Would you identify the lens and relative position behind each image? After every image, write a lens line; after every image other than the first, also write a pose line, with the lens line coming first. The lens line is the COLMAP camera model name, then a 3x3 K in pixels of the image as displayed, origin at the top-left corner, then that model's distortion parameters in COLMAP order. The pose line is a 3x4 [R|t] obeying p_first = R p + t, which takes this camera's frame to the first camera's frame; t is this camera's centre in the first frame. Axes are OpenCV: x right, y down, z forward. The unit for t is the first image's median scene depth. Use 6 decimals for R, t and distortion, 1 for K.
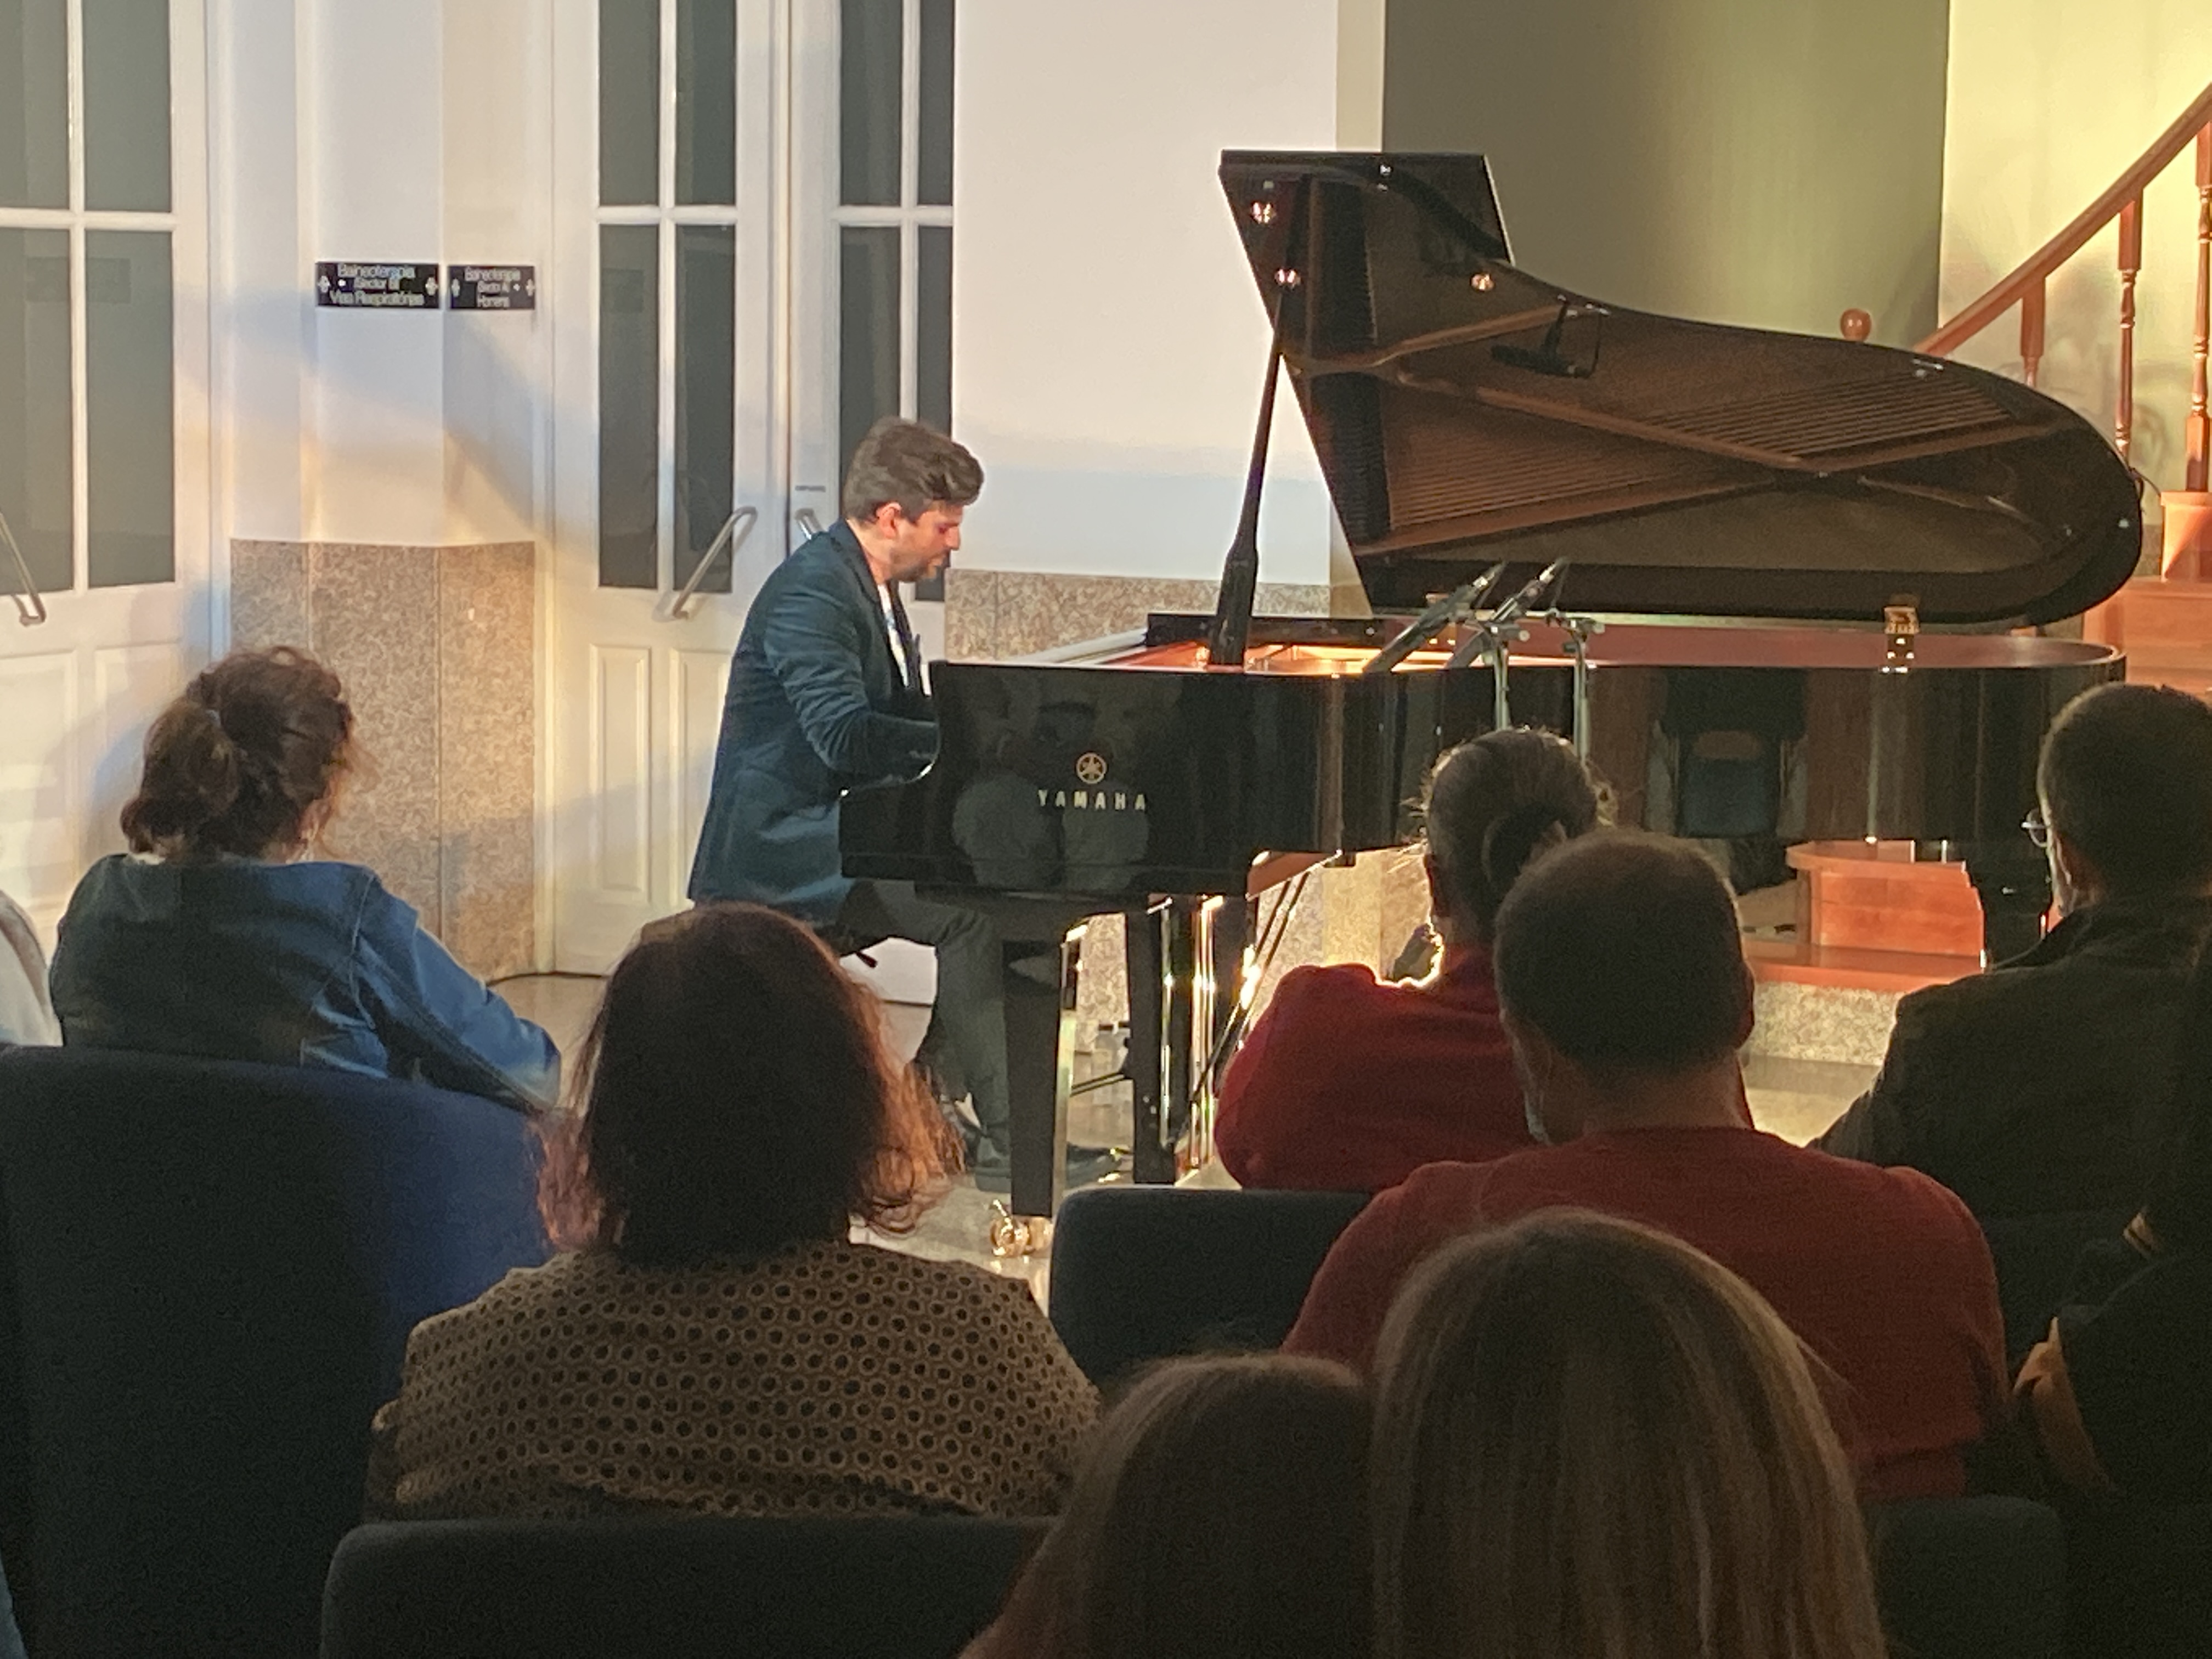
lens RADIAL K [[5020.6, 0, 1096.1], [0, 5020.6, 749.1], [0, 0, 1]] dist [0.064768, 0.662452]
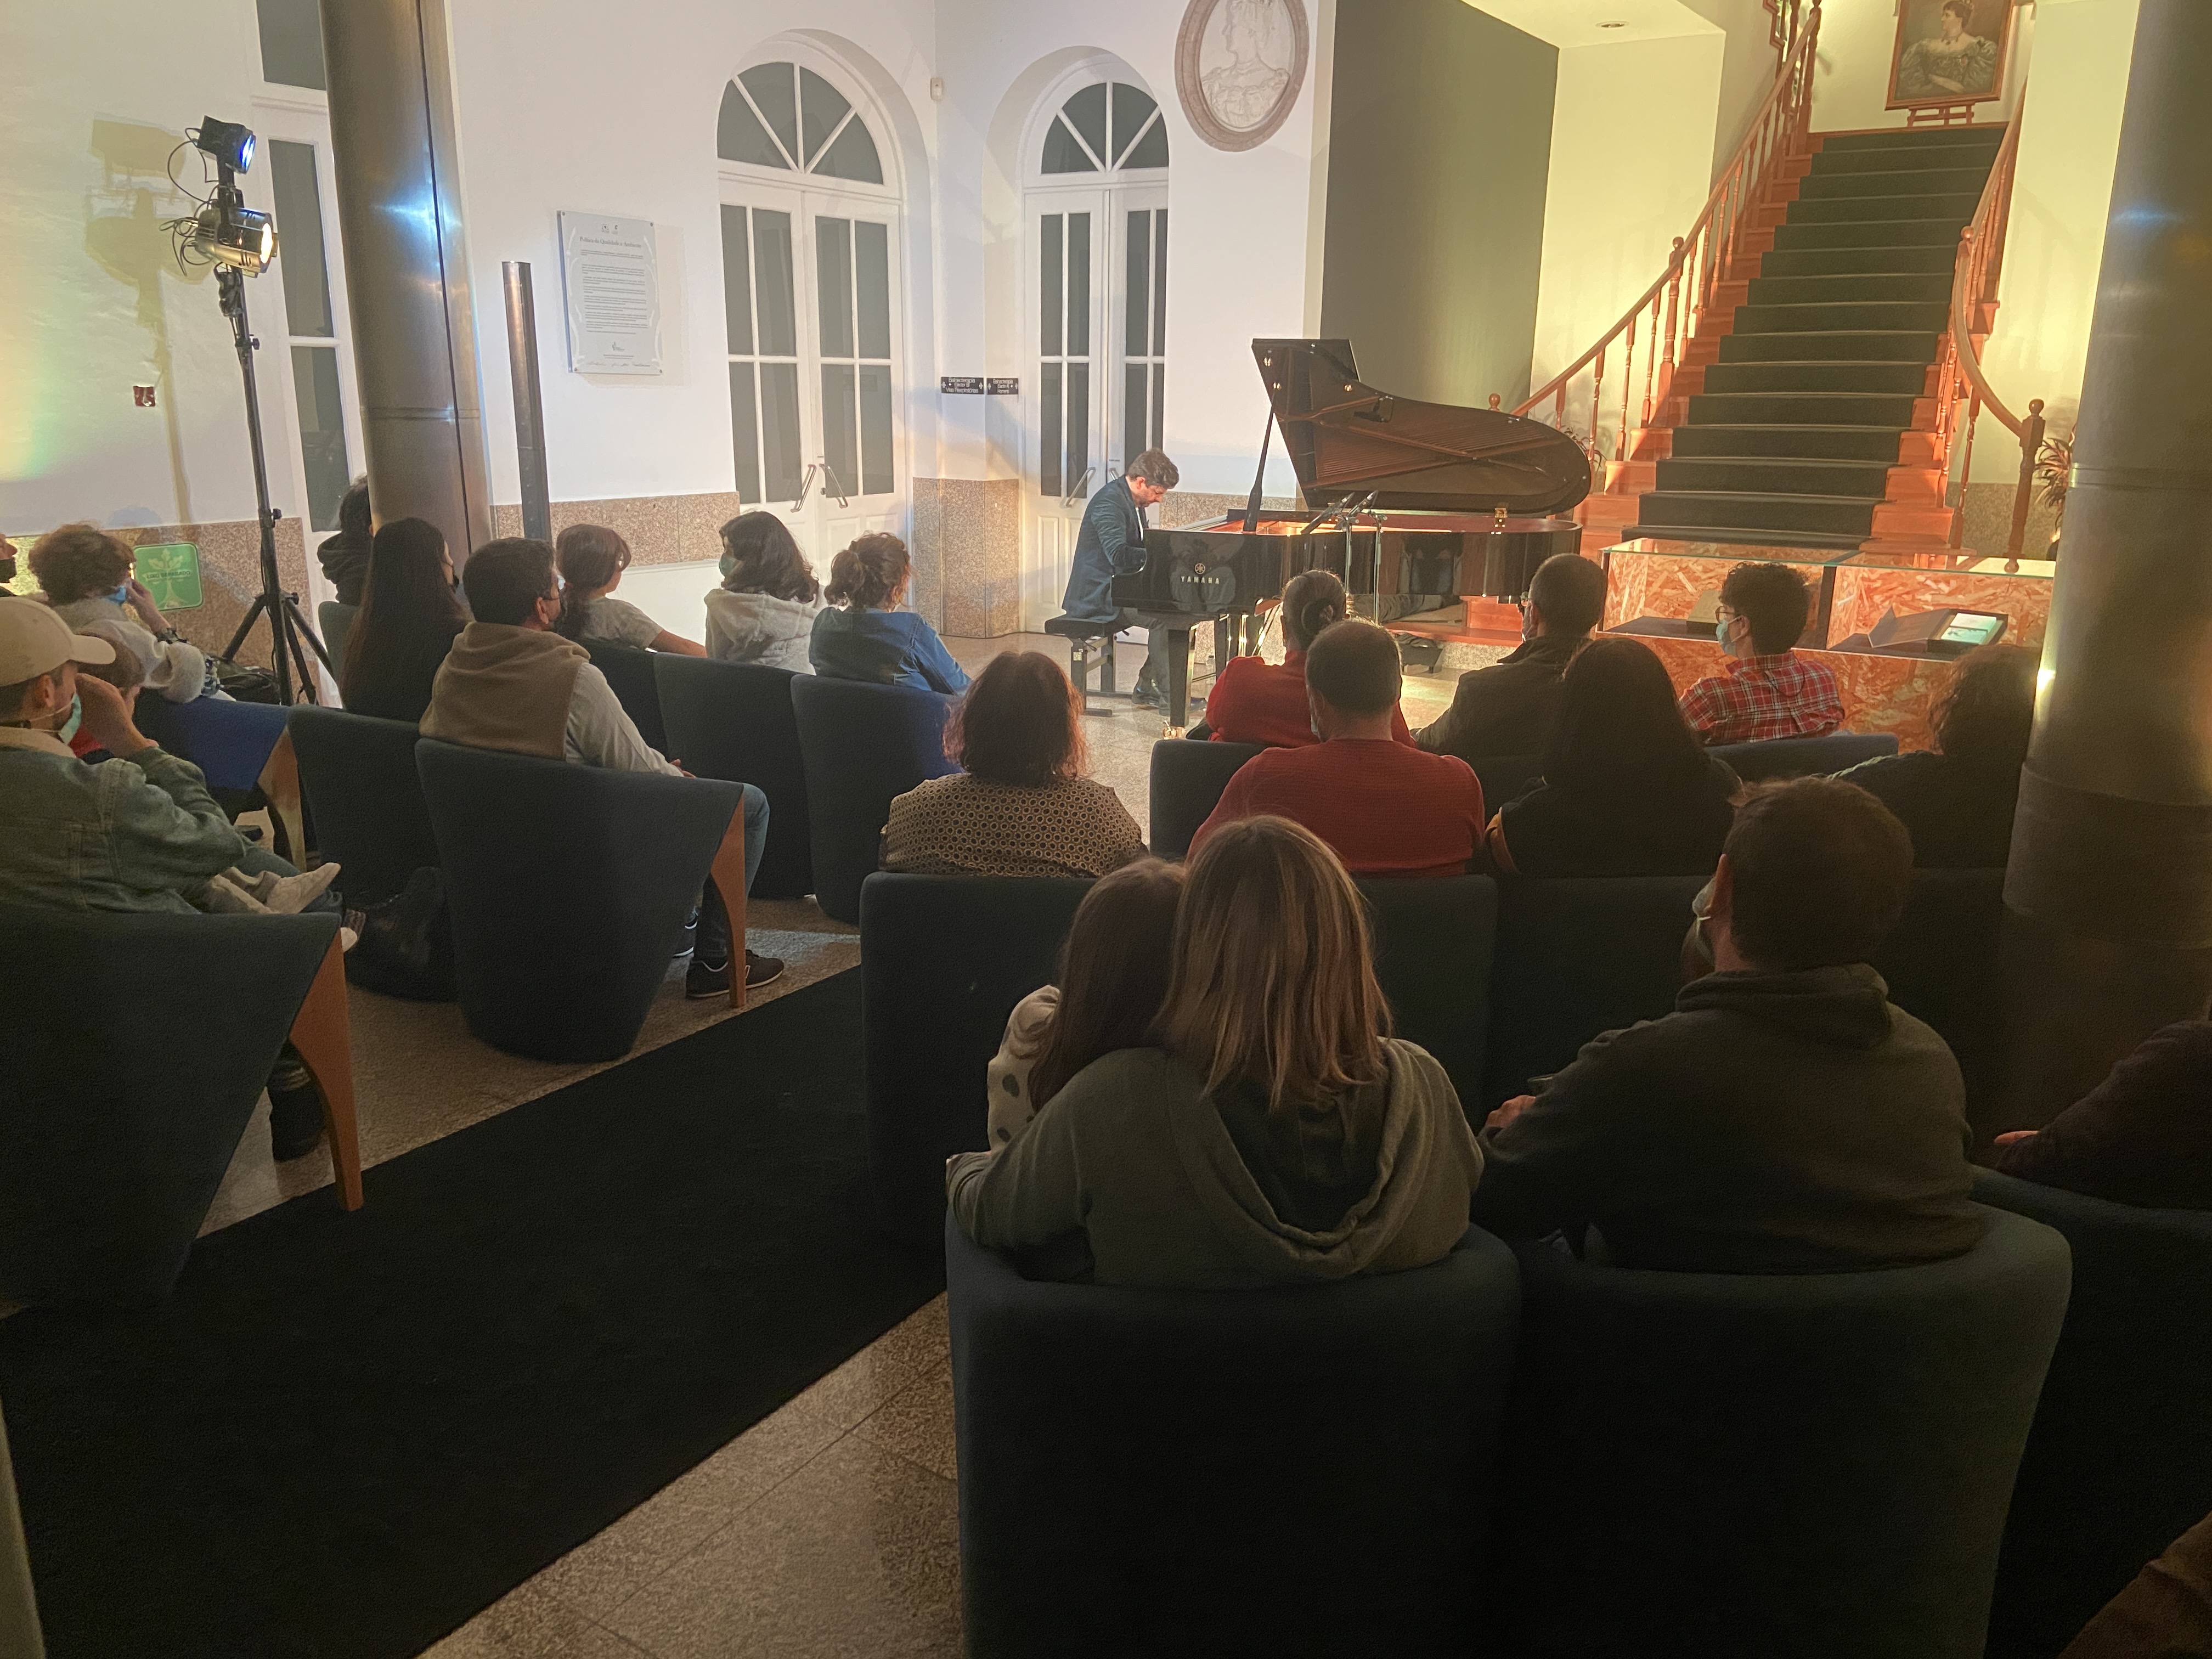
lens RADIAL K [[1688.3, 0, 1102.5], [0, 1688.3, 816.2], [0, 0, 1]] dist [0.119681, -0.160009]
pose [[0.996532, 0.021090, -0.080493, 0.018721], [-0.007814, 0.986791, 0.161812, -0.009579], [0.082842, -0.160622, 0.983533, 0.032836]]
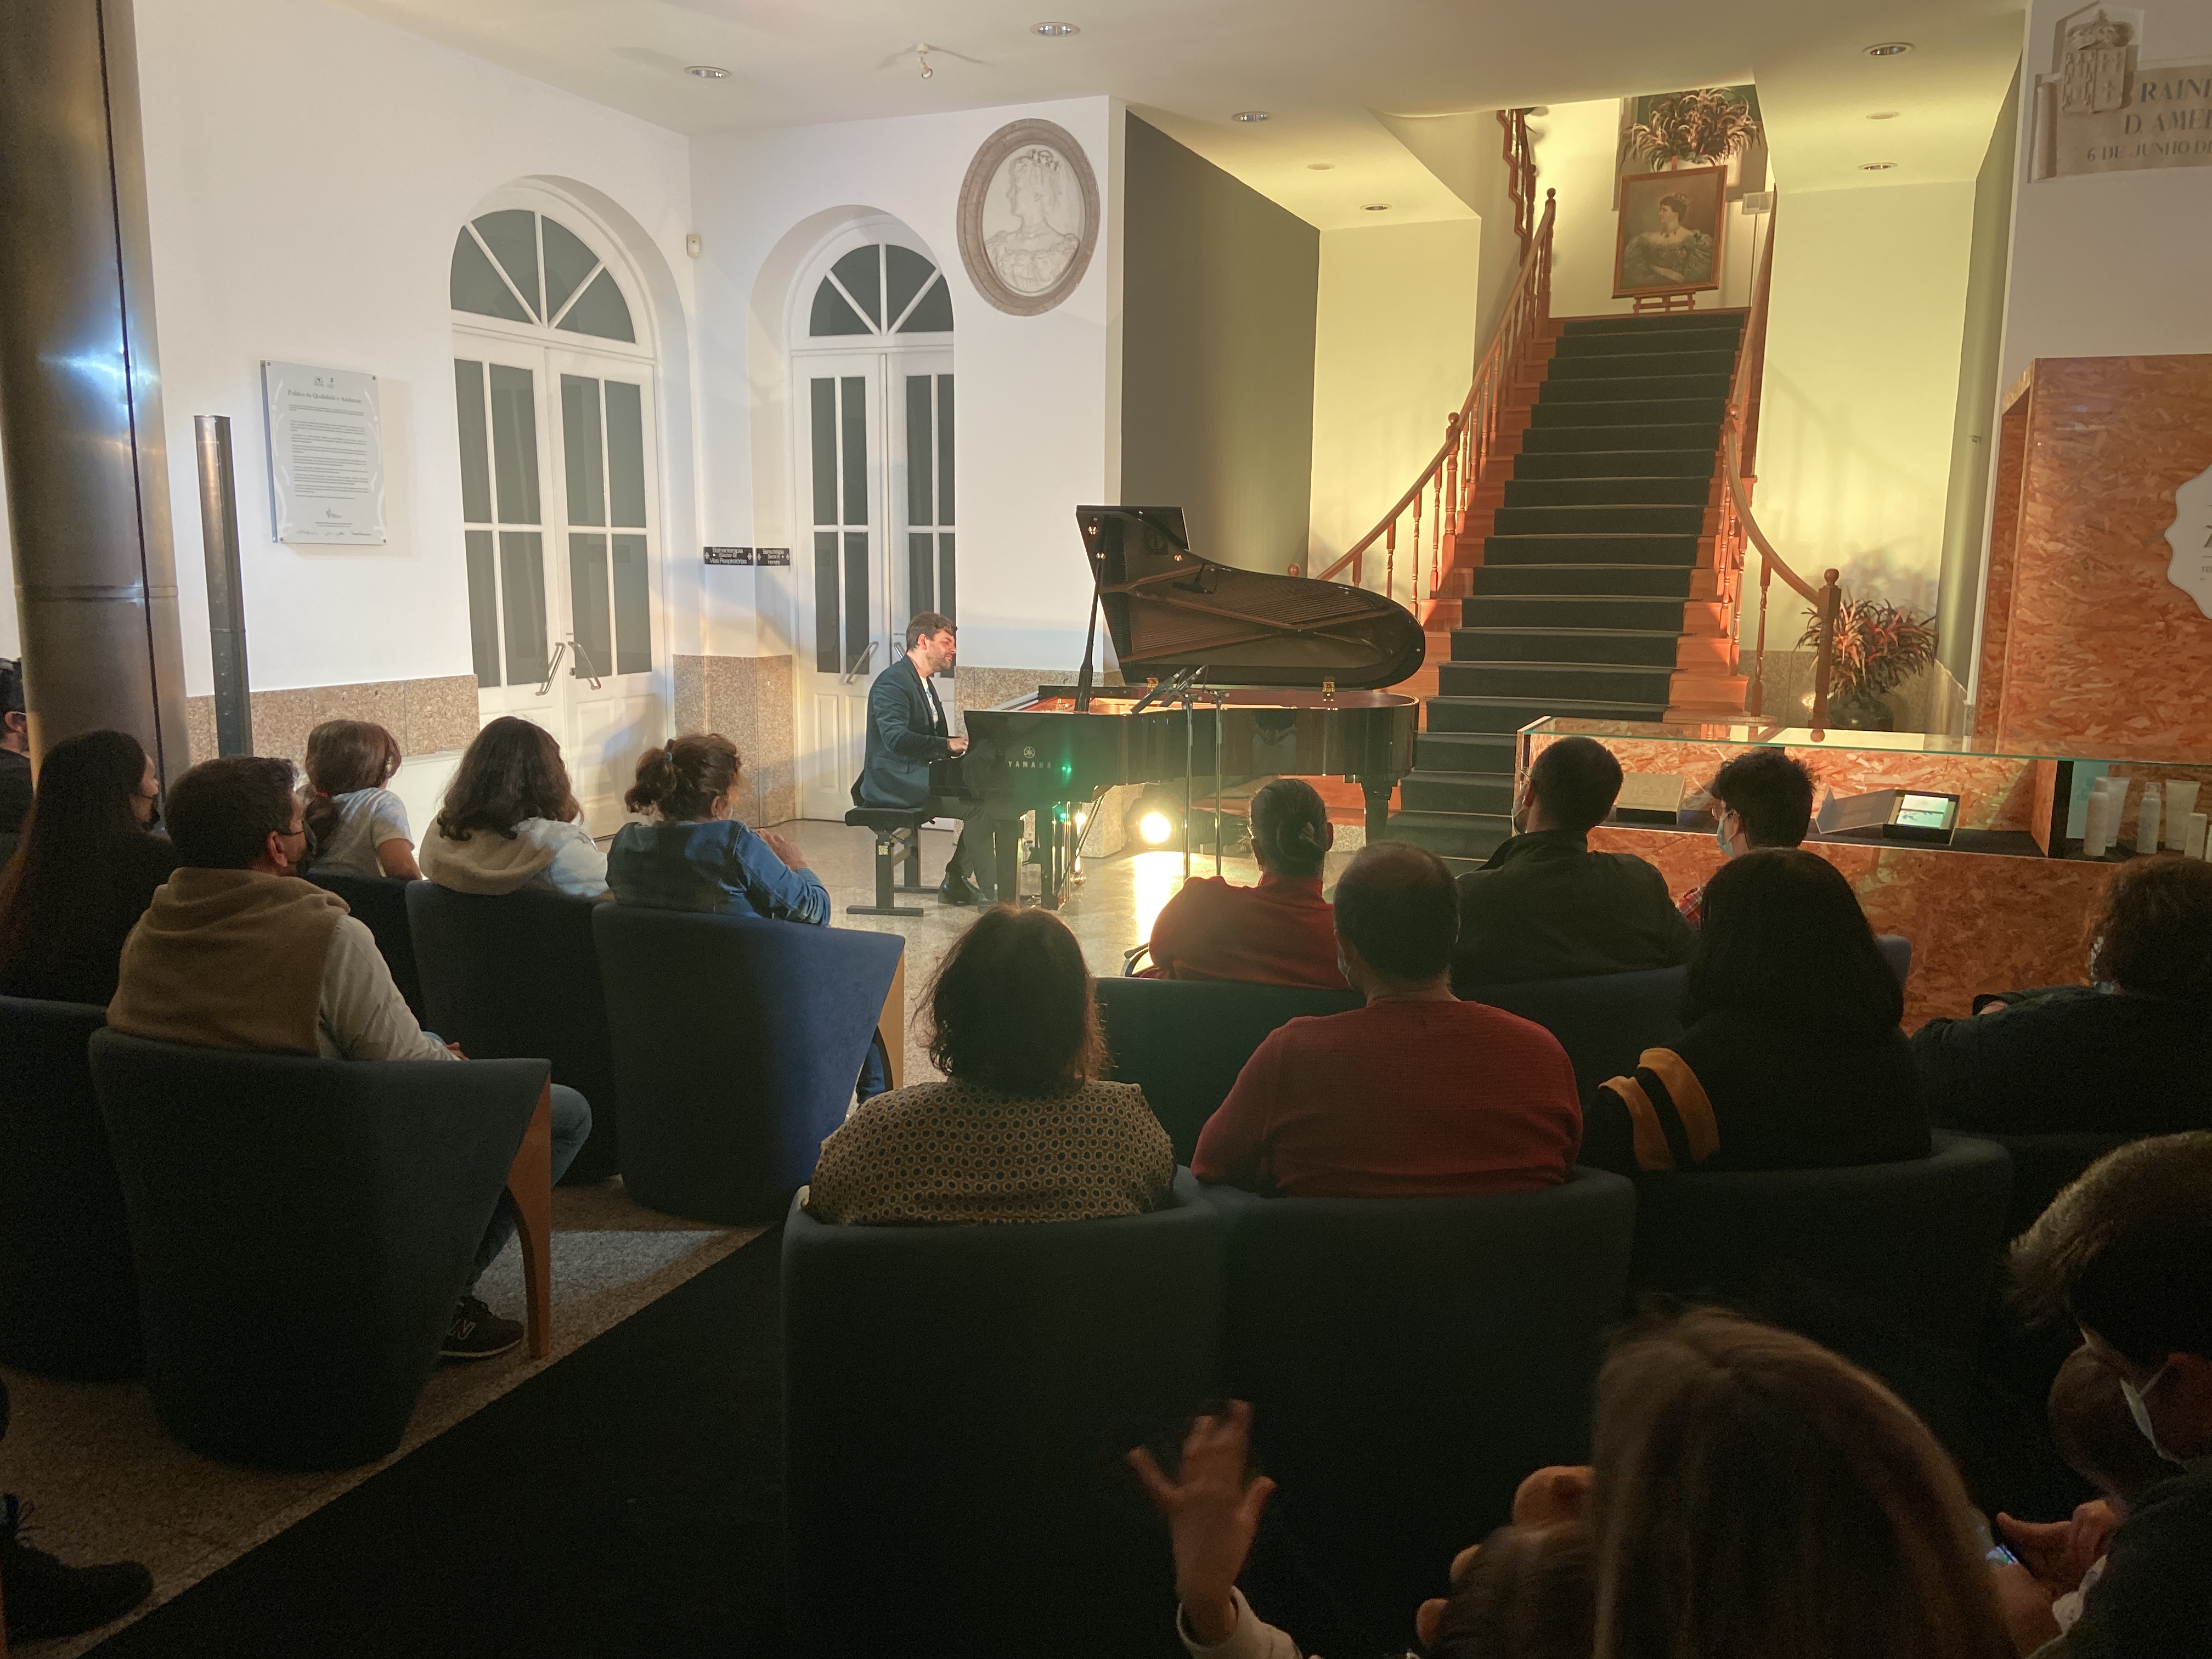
lens RADIAL K [[1688.3, 0, 1102.5], [0, 1688.3, 816.2], [0, 0, 1]] dist [0.119681, -0.160009]
pose [[0.996513, -0.015651, 0.081955, -0.027073], [0.010273, 0.997790, 0.065642, -0.015397], [-0.082801, -0.064571, 0.994472, 0.115133]]
